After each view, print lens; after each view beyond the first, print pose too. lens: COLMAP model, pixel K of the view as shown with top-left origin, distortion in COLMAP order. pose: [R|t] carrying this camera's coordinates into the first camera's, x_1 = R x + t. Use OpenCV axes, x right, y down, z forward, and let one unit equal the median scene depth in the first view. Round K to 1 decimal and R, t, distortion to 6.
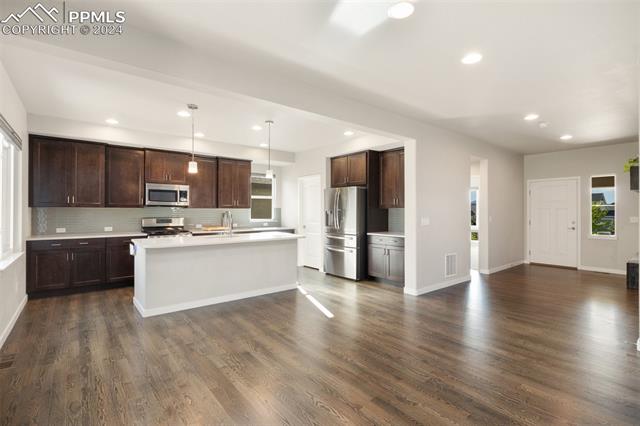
lens RADIAL K [[299.0, 0, 317.5], [0, 299.0, 212.8], [0, 0, 1]] dist [-0.006125, 0.000846]
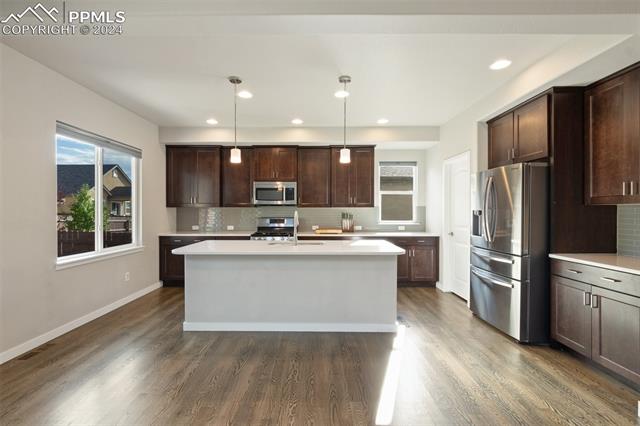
lens RADIAL K [[299.0, 0, 313.5], [0, 299.0, 213.1], [0, 0, 1]] dist [-0.006125, 0.000846]
pose [[0.771810, 0.004087, -0.635840, 0.176963], [-0.002417, 0.999991, 0.003494, -0.001662], [0.635849, -0.001160, 0.771813, 0.358112]]
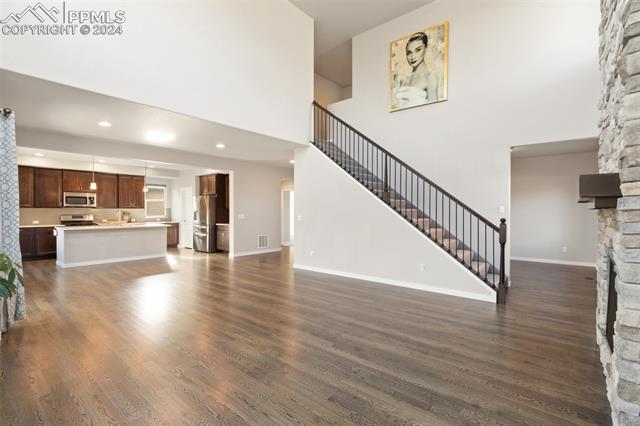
lens RADIAL K [[299.0, 0, 316.7], [0, 299.0, 214.2], [0, 0, 1]] dist [-0.006125, 0.000846]
pose [[0.983093, -0.001761, 0.183101, 0.406366], [-0.000028, 0.999952, 0.009766, -0.001230], [-0.183110, -0.009606, 0.983046, -0.714622]]
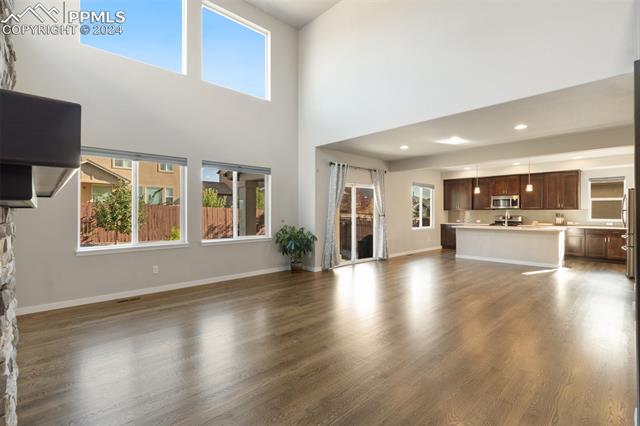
lens RADIAL K [[299.0, 0, 309.8], [0, 299.0, 212.2], [0, 0, 1]] dist [-0.006125, 0.000846]
pose [[0.068443, -0.000080, -0.997655, 1.075363], [-0.003626, 0.999993, -0.000329, 0.000795], [0.997648, 0.003640, 0.068442, -0.199392]]
